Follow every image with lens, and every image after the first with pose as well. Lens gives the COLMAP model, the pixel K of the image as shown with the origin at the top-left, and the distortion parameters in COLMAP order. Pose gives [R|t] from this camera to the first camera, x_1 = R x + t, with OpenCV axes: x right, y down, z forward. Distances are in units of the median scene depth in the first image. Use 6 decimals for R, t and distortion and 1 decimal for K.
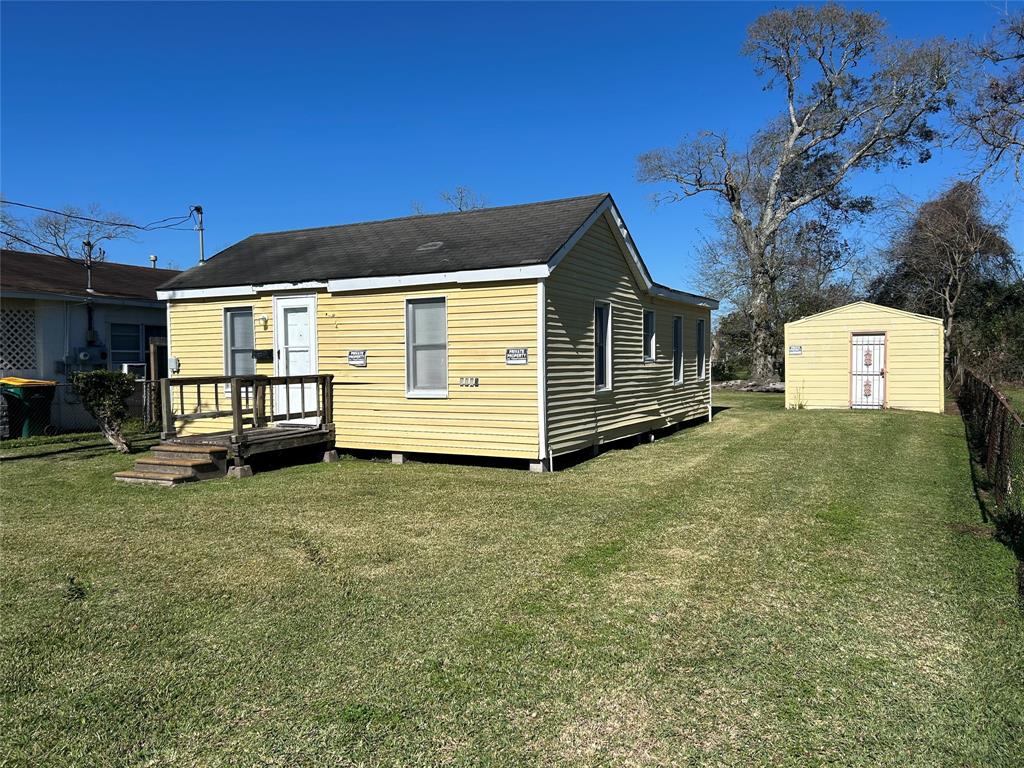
lens RADIAL K [[771.3, 0, 512.0], [0, 771.3, 384.0], [0, 0, 1]] dist [-0.002160, -0.002169]
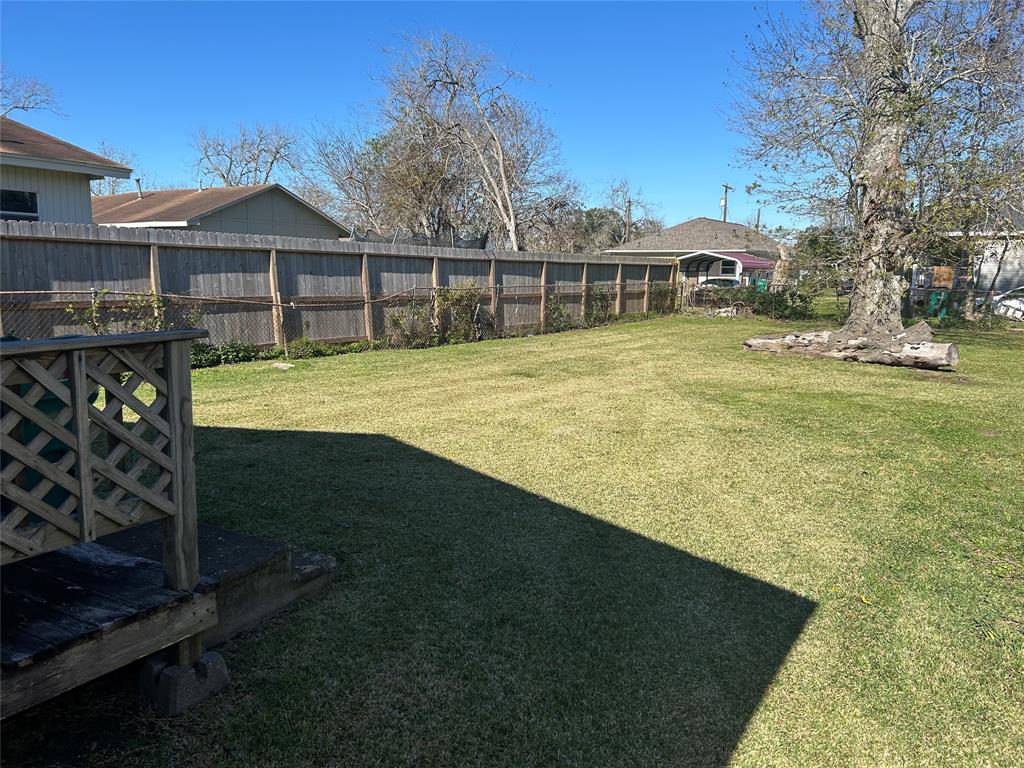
lens RADIAL K [[771.3, 0, 512.0], [0, 771.3, 384.0], [0, 0, 1]] dist [-0.002160, -0.002169]
pose [[0.996570, 0.039393, -0.072779, 0.144768], [-0.030853, 0.992893, 0.114938, -0.018926], [0.076790, -0.112298, 0.990703, 0.528625]]
